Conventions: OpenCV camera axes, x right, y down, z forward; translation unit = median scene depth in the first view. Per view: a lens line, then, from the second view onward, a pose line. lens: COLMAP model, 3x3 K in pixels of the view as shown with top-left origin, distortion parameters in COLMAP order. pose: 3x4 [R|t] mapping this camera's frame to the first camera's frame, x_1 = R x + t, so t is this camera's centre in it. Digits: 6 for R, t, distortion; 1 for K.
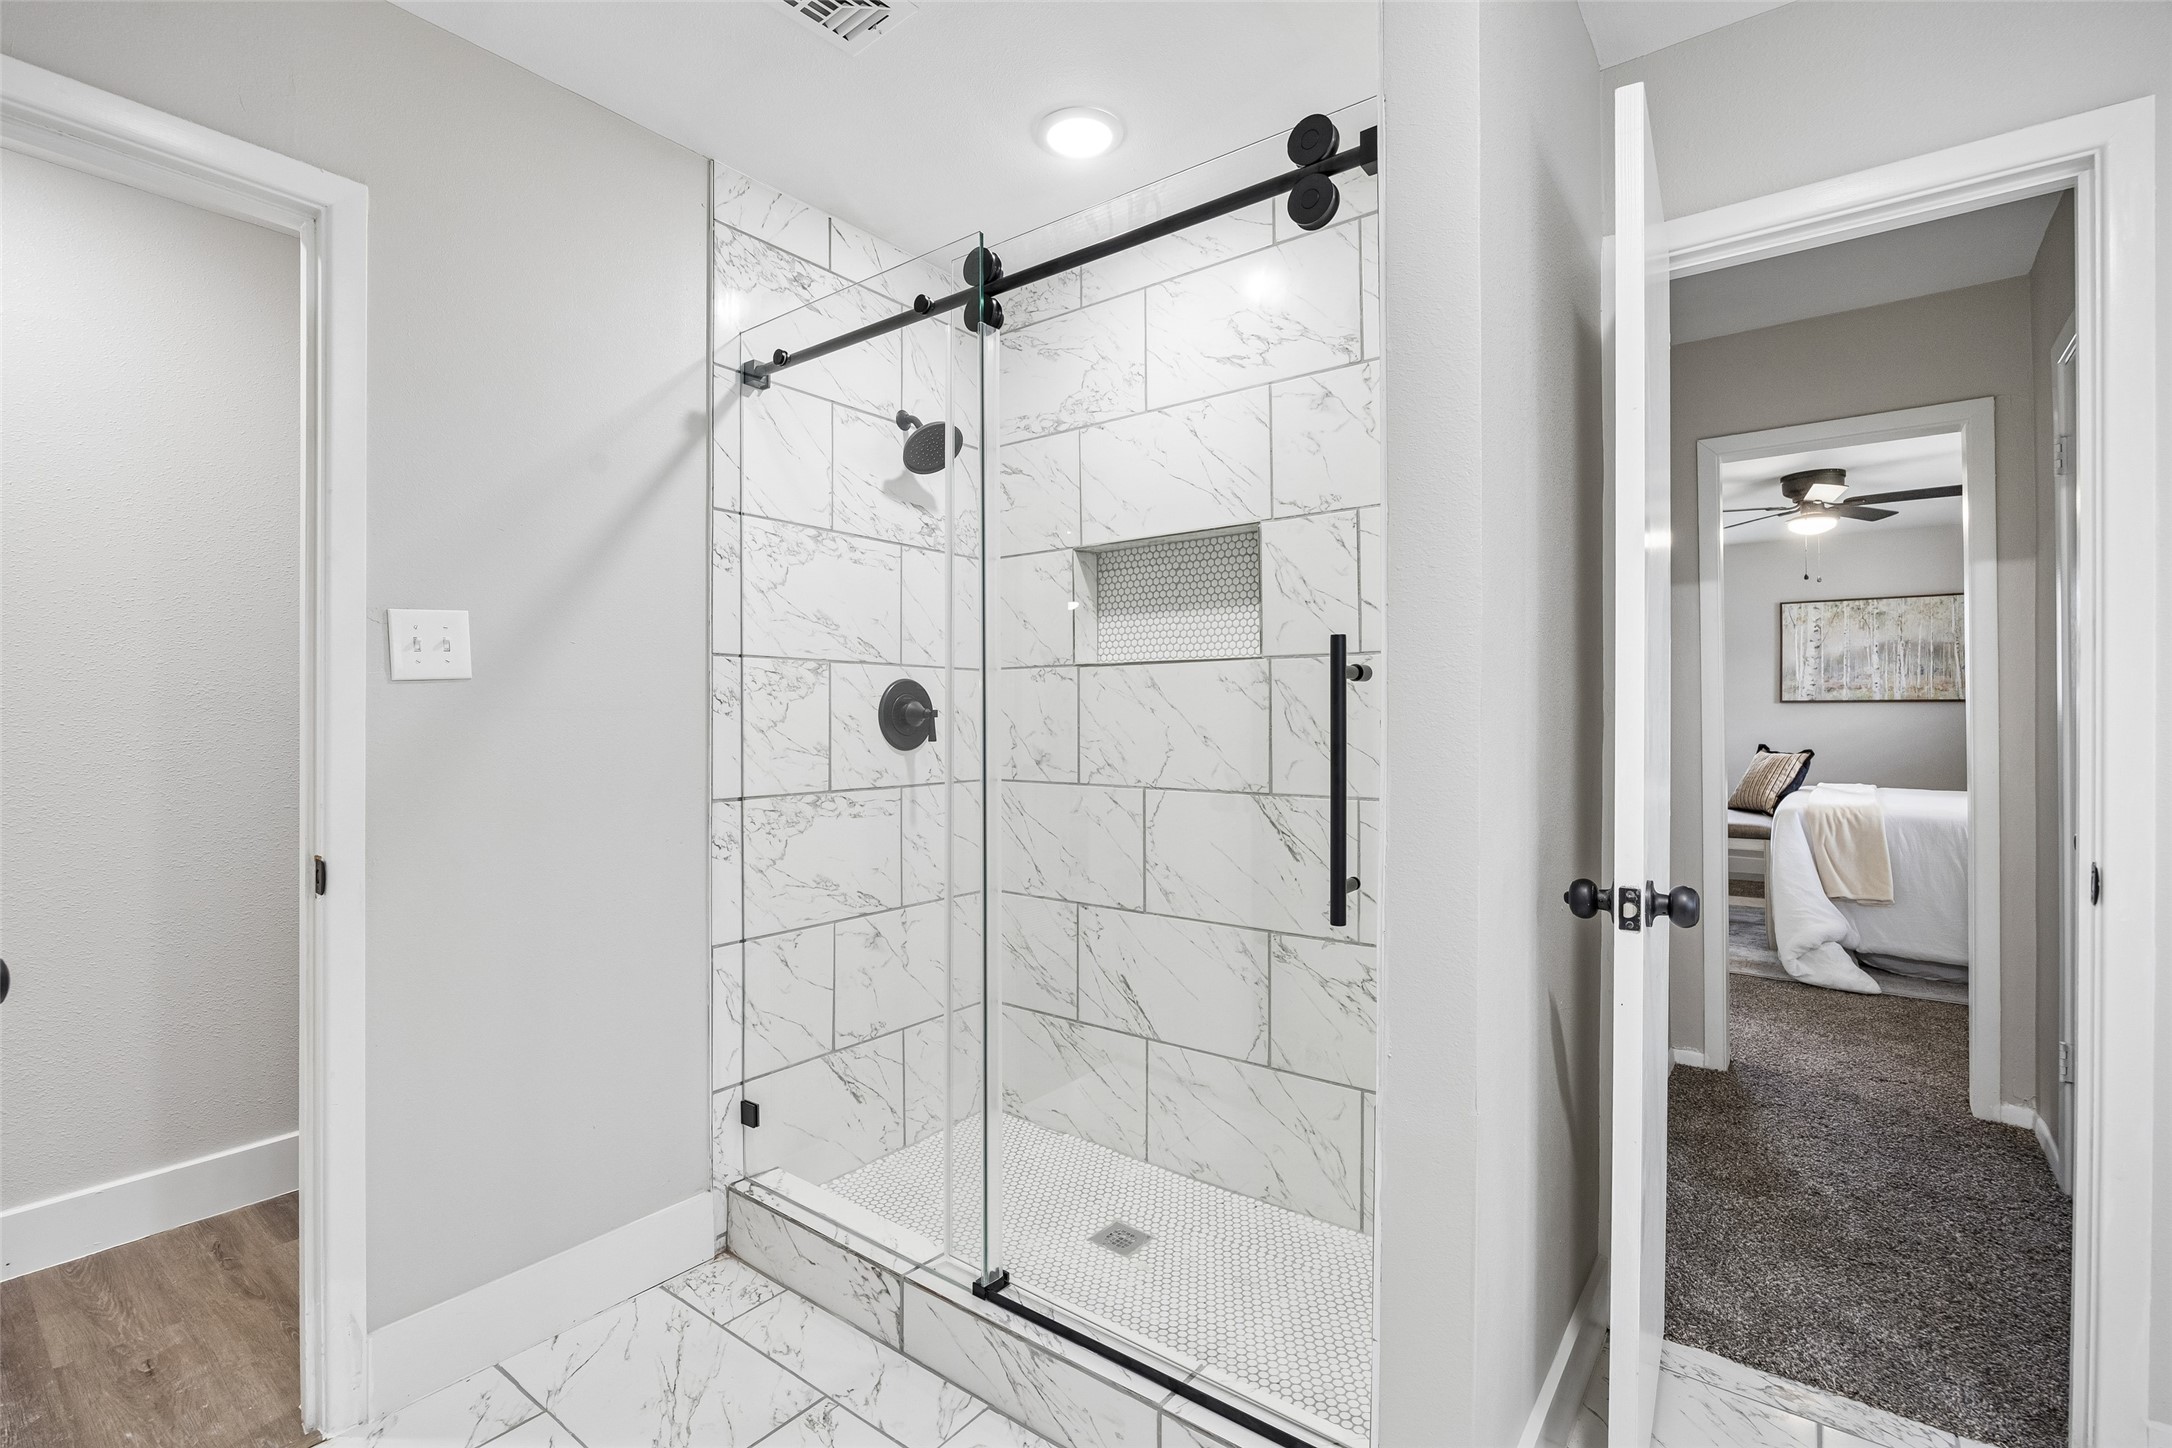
lens RADIAL K [[972.3, 0, 1083.0], [0, 972.3, 724.3], [0, 0, 1]] dist [-0.007909, 0.000567]
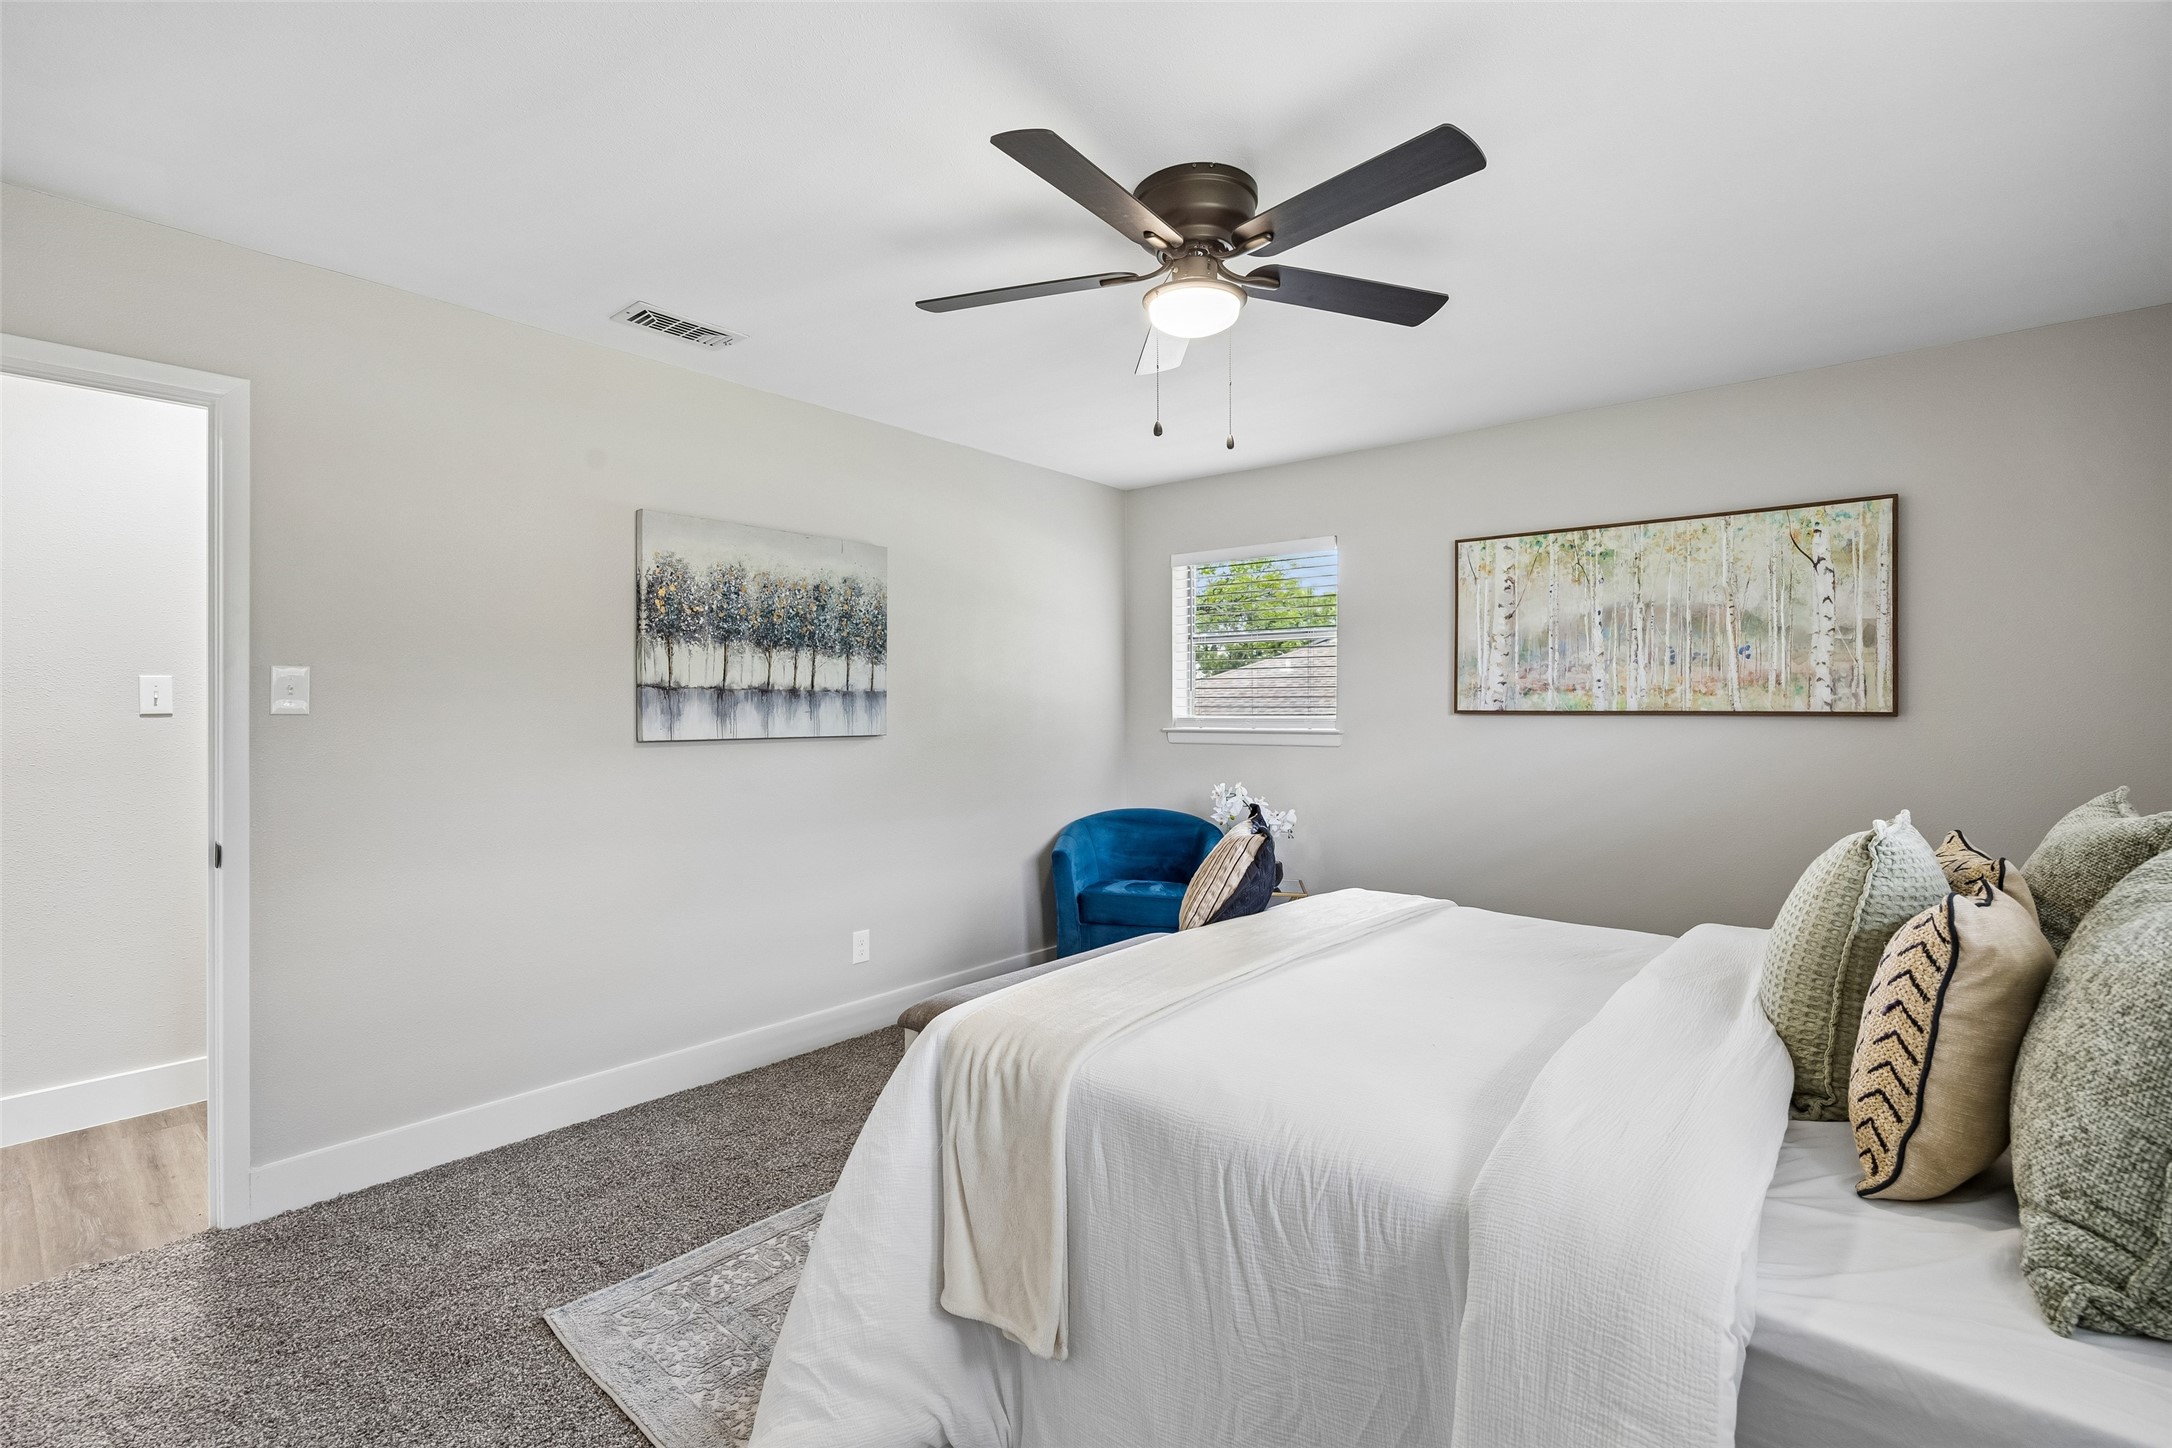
lens RADIAL K [[972.3, 0, 1089.5], [0, 972.3, 728.6], [0, 0, 1]] dist [-0.007909, 0.000567]
pose [[0.999430, 0.005123, -0.033374, 0.543352], [-0.004881, 0.999961, 0.007312, -0.017541], [0.033410, -0.007145, 0.999416, 0.432898]]
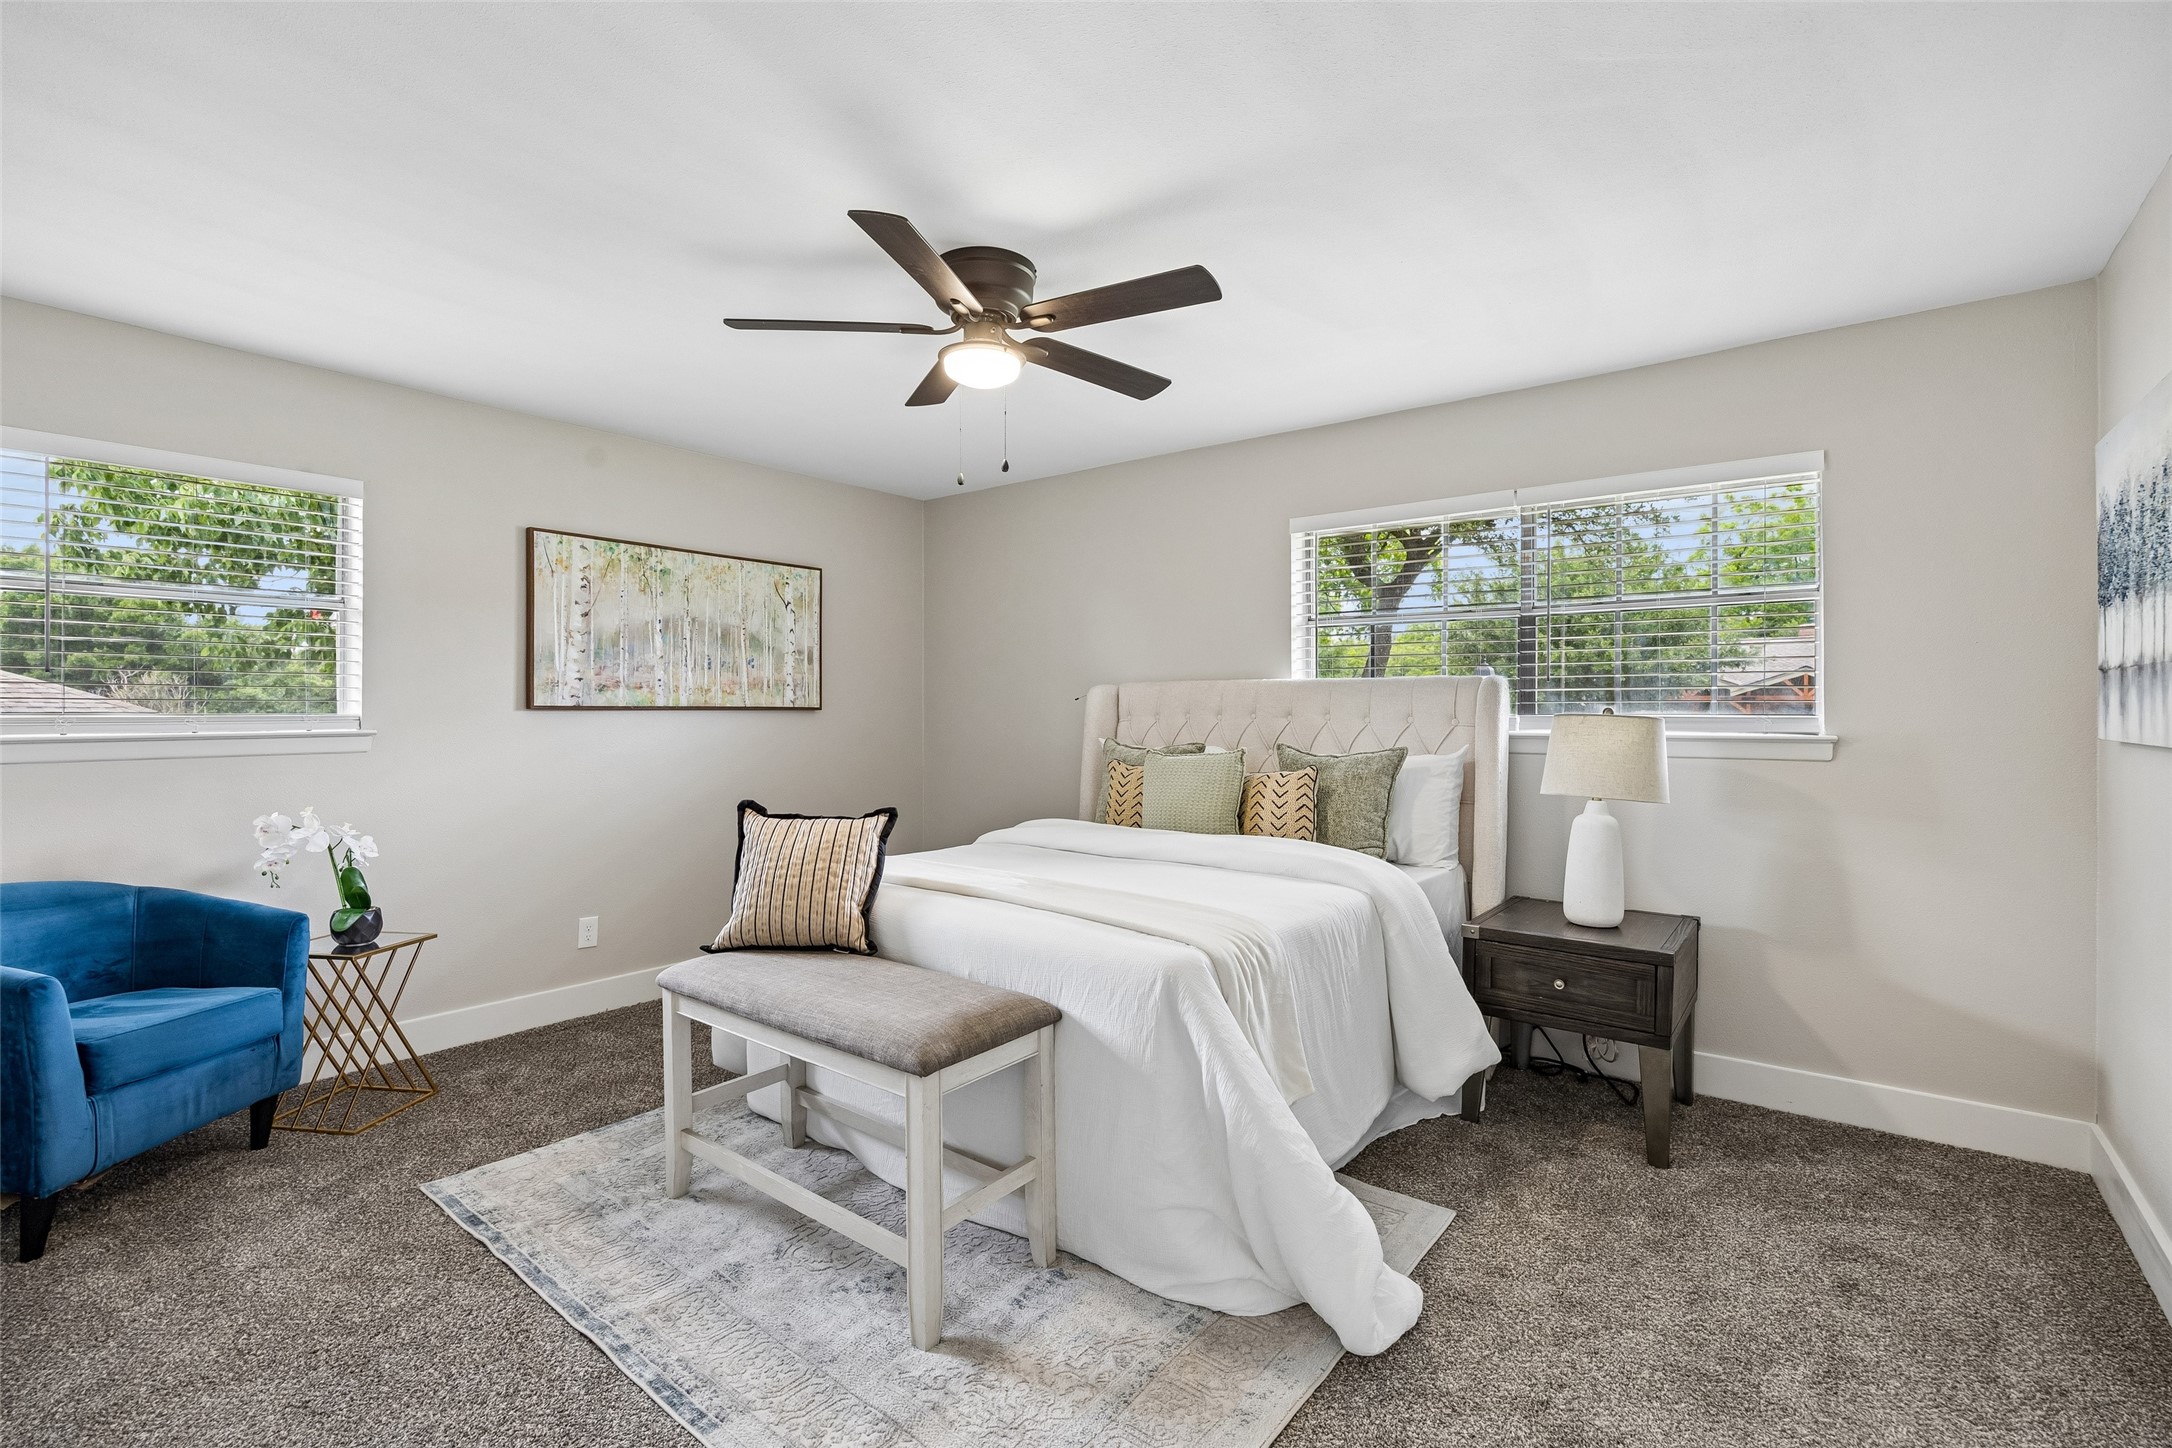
lens RADIAL K [[972.3, 0, 1077.7], [0, 972.3, 711.8], [0, 0, 1]] dist [-0.007909, 0.000567]
pose [[0.005937, -0.002101, 0.999980, 0.181502], [0.007848, 0.999967, 0.002054, -0.020585], [-0.999952, 0.007836, 0.005953, 0.715427]]
